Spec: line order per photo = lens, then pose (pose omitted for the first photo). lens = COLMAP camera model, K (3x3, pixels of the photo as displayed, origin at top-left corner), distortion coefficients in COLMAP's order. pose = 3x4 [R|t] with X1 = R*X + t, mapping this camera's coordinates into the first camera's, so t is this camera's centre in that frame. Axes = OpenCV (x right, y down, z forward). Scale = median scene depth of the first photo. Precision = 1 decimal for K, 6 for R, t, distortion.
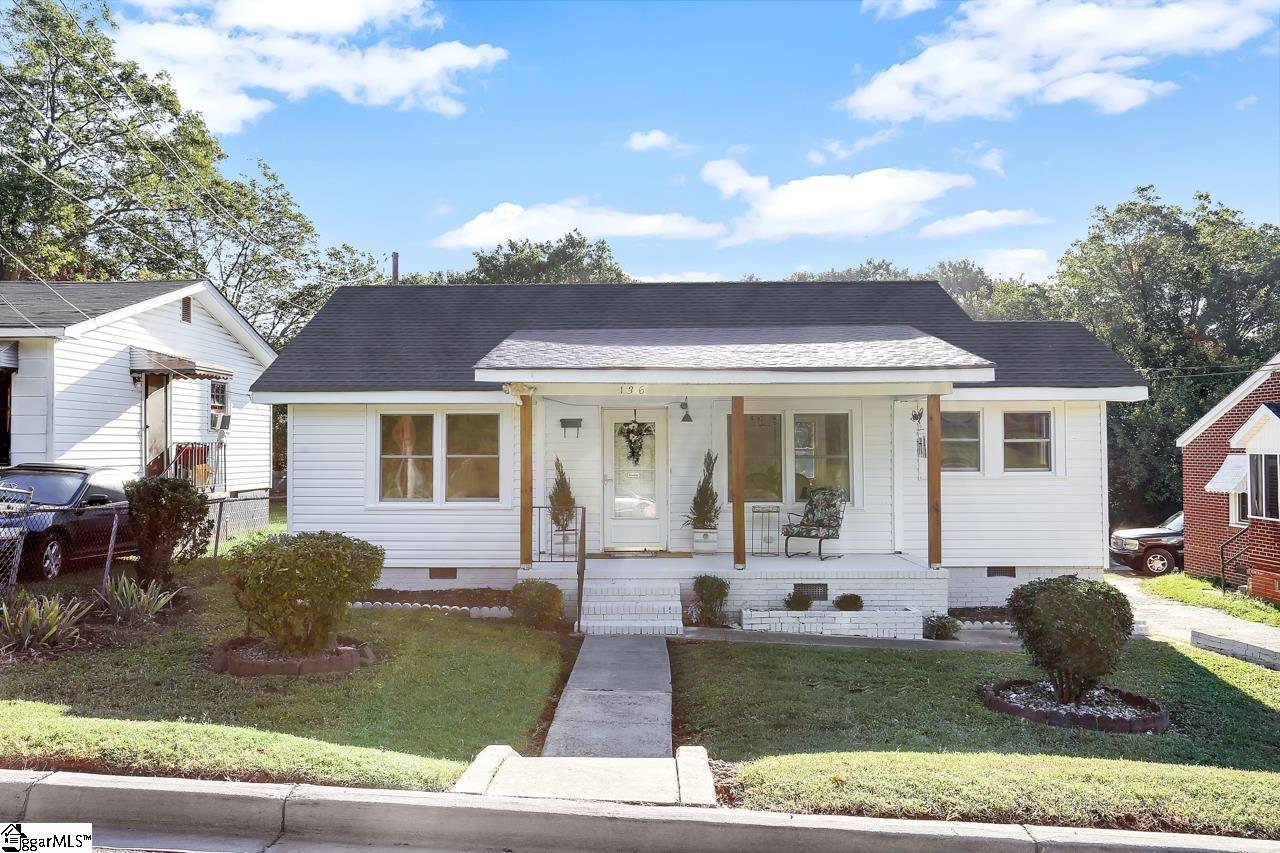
lens RADIAL K [[1041.5, 0, 639.6], [0, 1041.5, 429.2], [0, 0, 1]] dist [-0.000929, -0.000007]
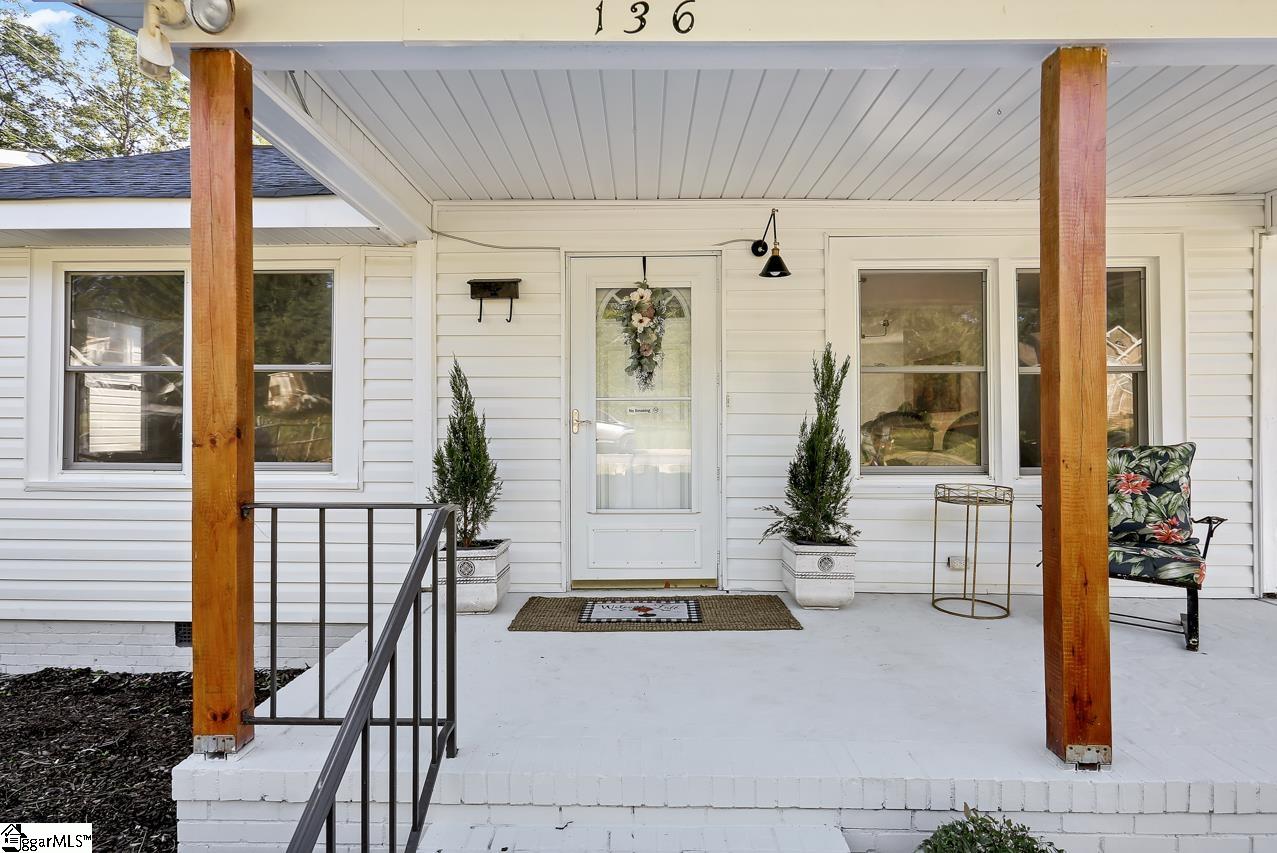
lens RADIAL K [[595.4, 0, 638.6], [0, 595.4, 426.8], [0, 0, 1]] dist [-0.004988, -0.003142]
pose [[0.999973, 0.003268, 0.006602, -0.008243], [-0.003365, 0.999886, 0.014725, 0.047093], [-0.006553, -0.014747, 0.999870, 0.756771]]
